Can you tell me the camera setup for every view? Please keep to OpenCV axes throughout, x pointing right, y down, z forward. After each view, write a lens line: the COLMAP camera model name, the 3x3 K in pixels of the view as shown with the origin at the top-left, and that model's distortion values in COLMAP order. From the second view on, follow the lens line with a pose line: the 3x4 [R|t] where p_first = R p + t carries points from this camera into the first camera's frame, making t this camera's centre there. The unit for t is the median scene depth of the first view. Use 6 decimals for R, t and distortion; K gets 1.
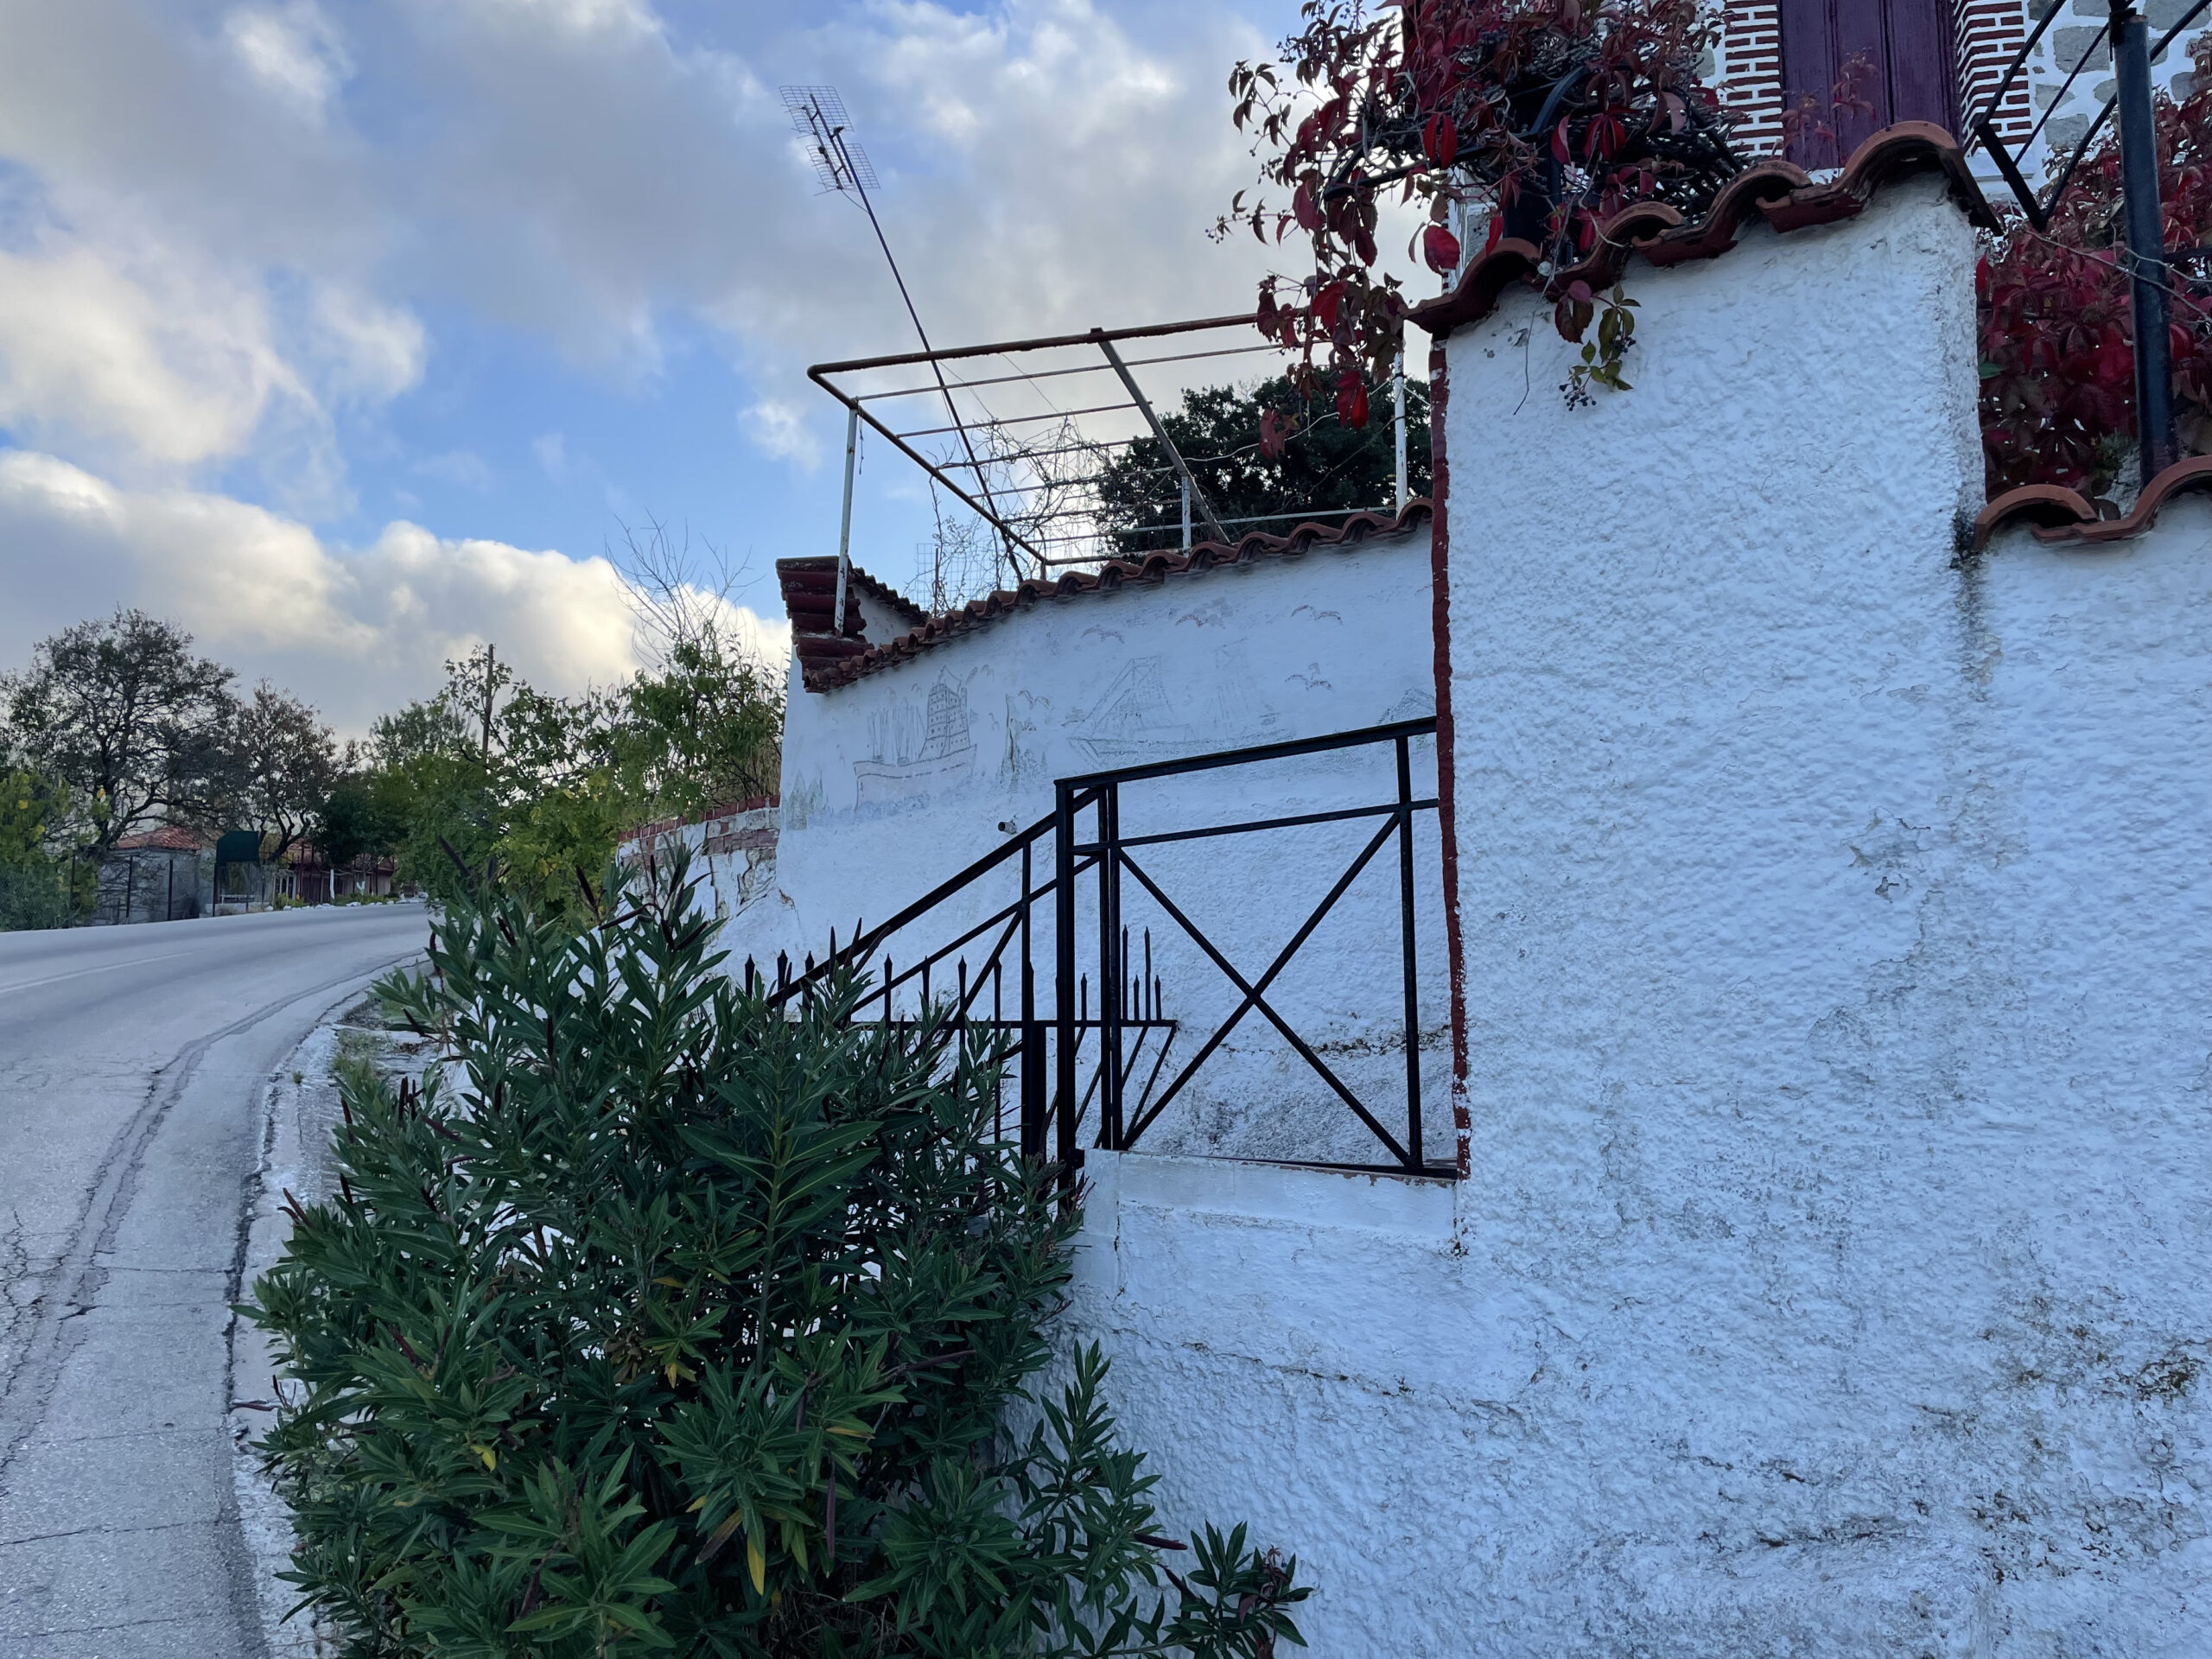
lens RADIAL K [[1712.2, 0, 1106.0], [0, 1712.2, 829.5], [0, 0, 1]] dist [0.101706, -0.137967]
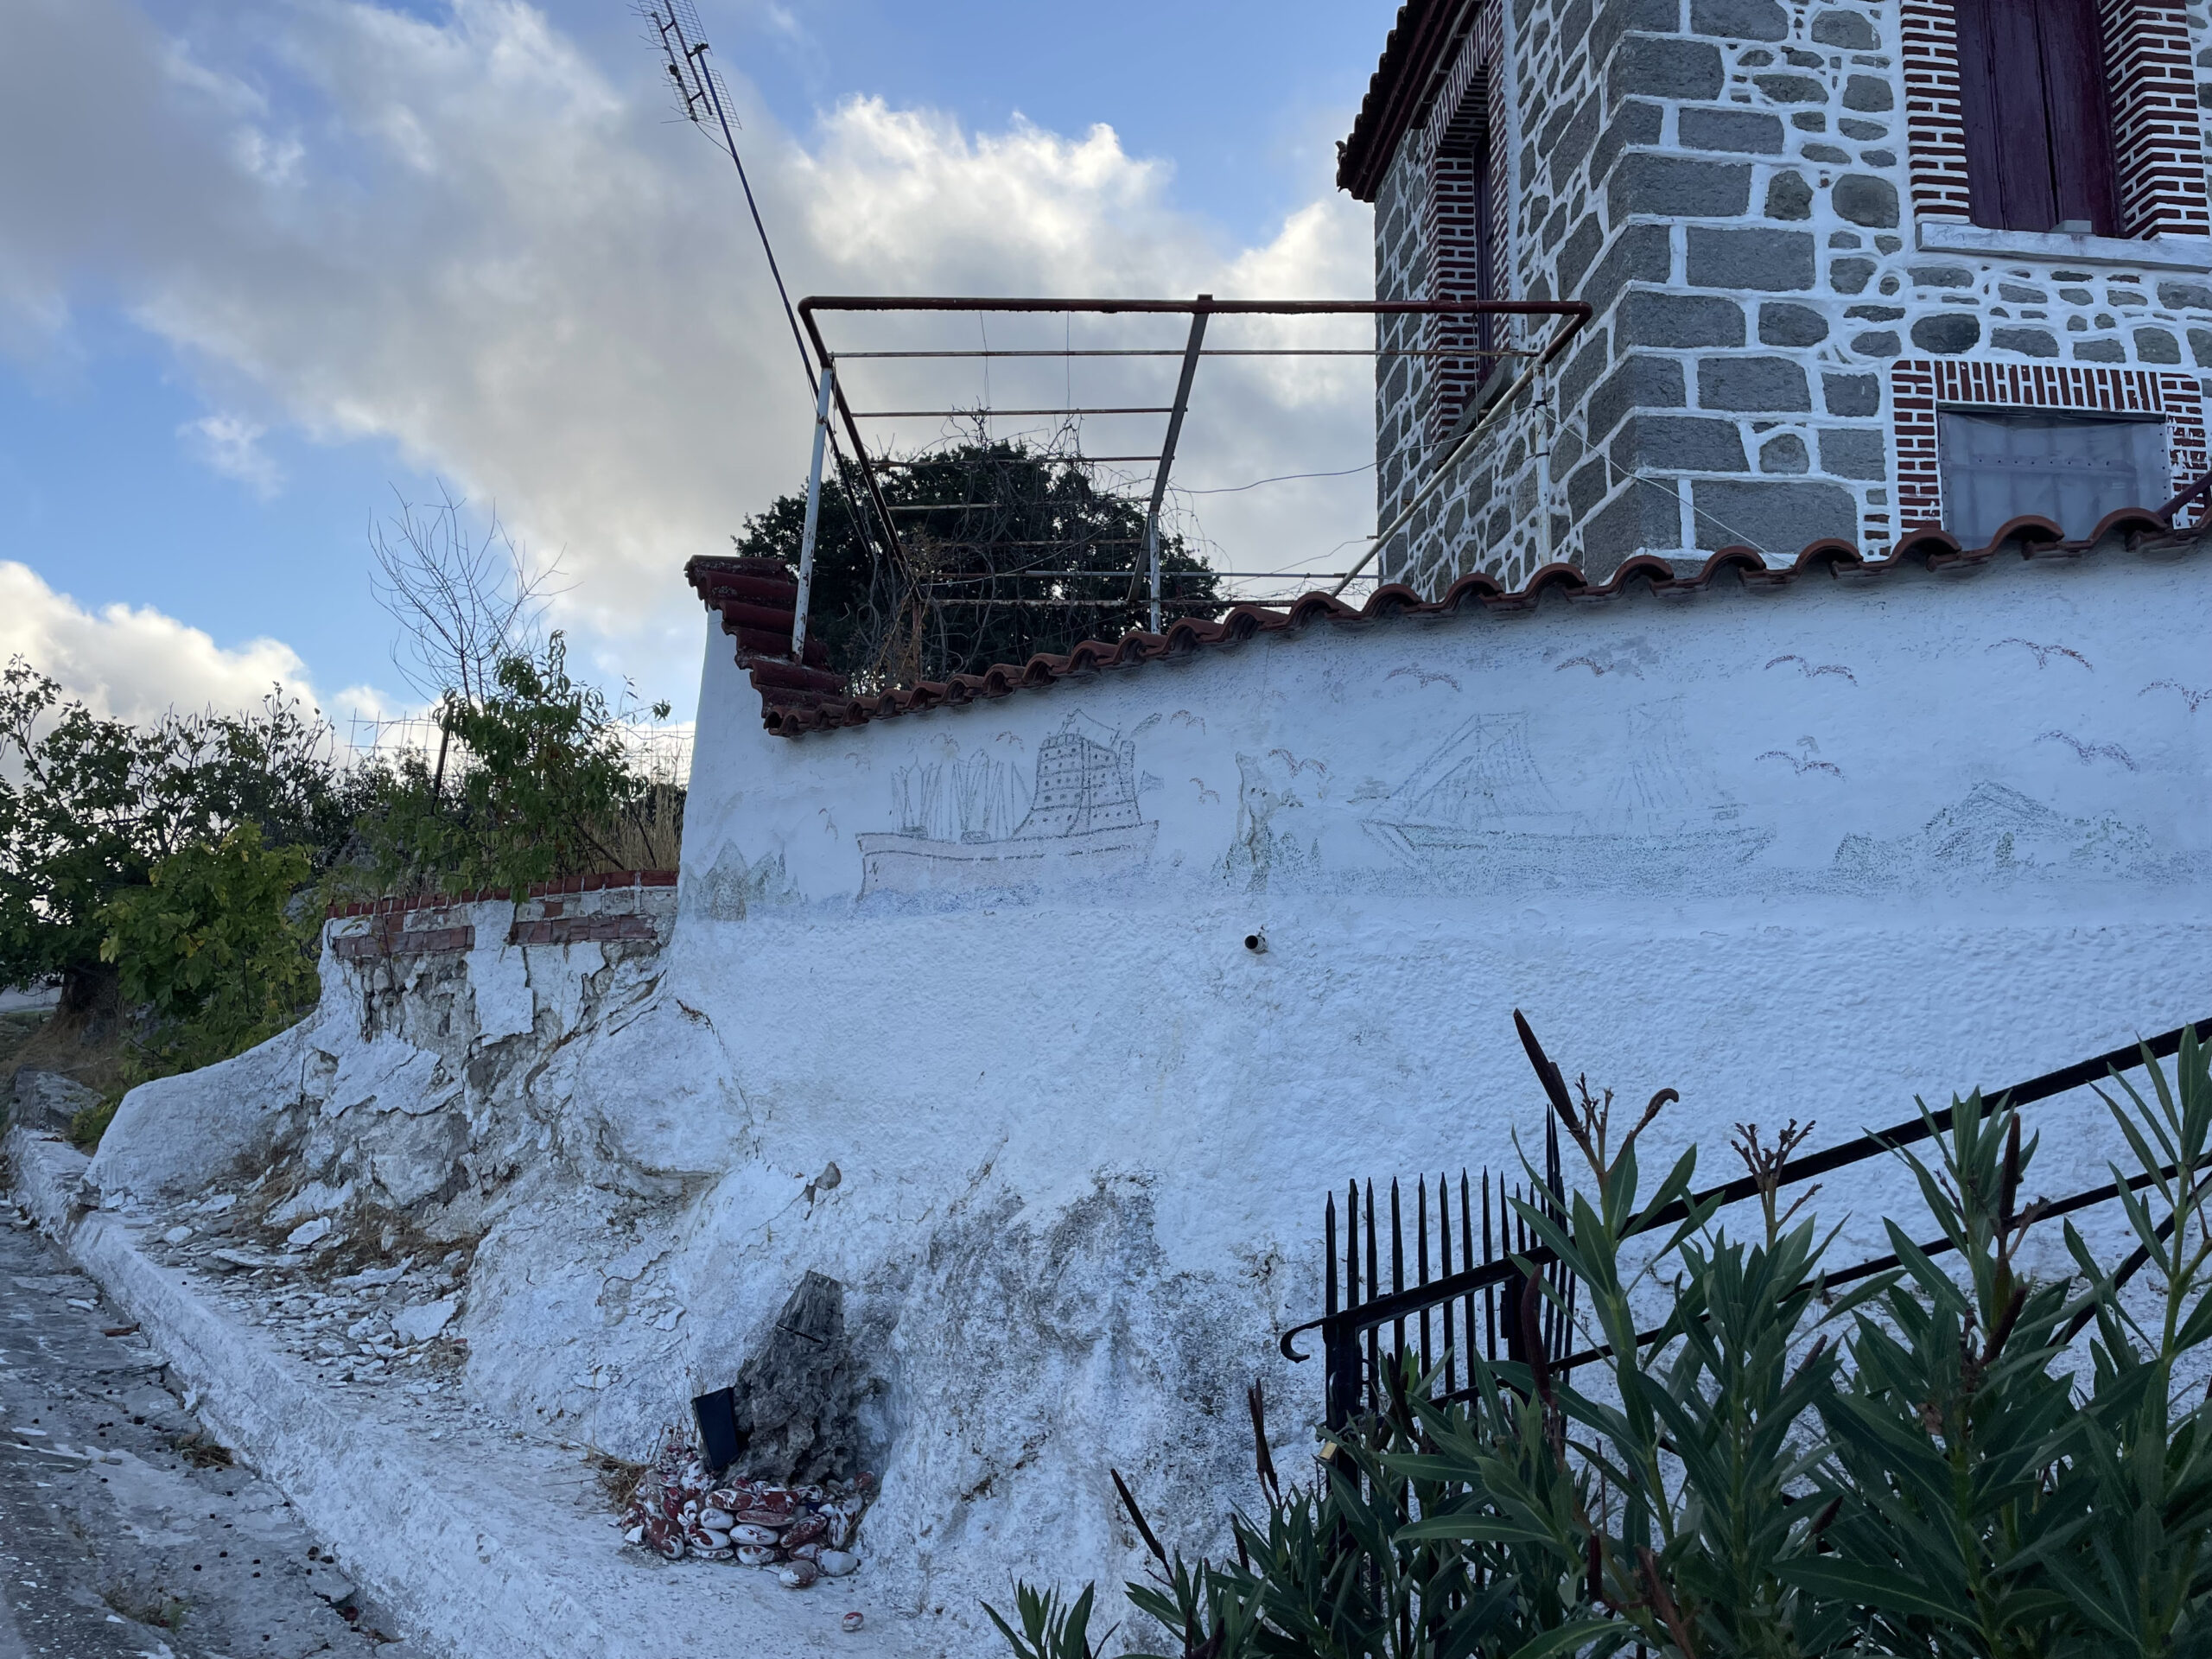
lens RADIAL K [[1712.2, 0, 1106.0], [0, 1712.2, 829.5], [0, 0, 1]] dist [0.101706, -0.137967]
pose [[0.963197, 0.057767, 0.262515, -0.186883], [-0.044040, 0.997352, -0.057882, -0.002731], [-0.265163, 0.044191, 0.963190, 0.213522]]
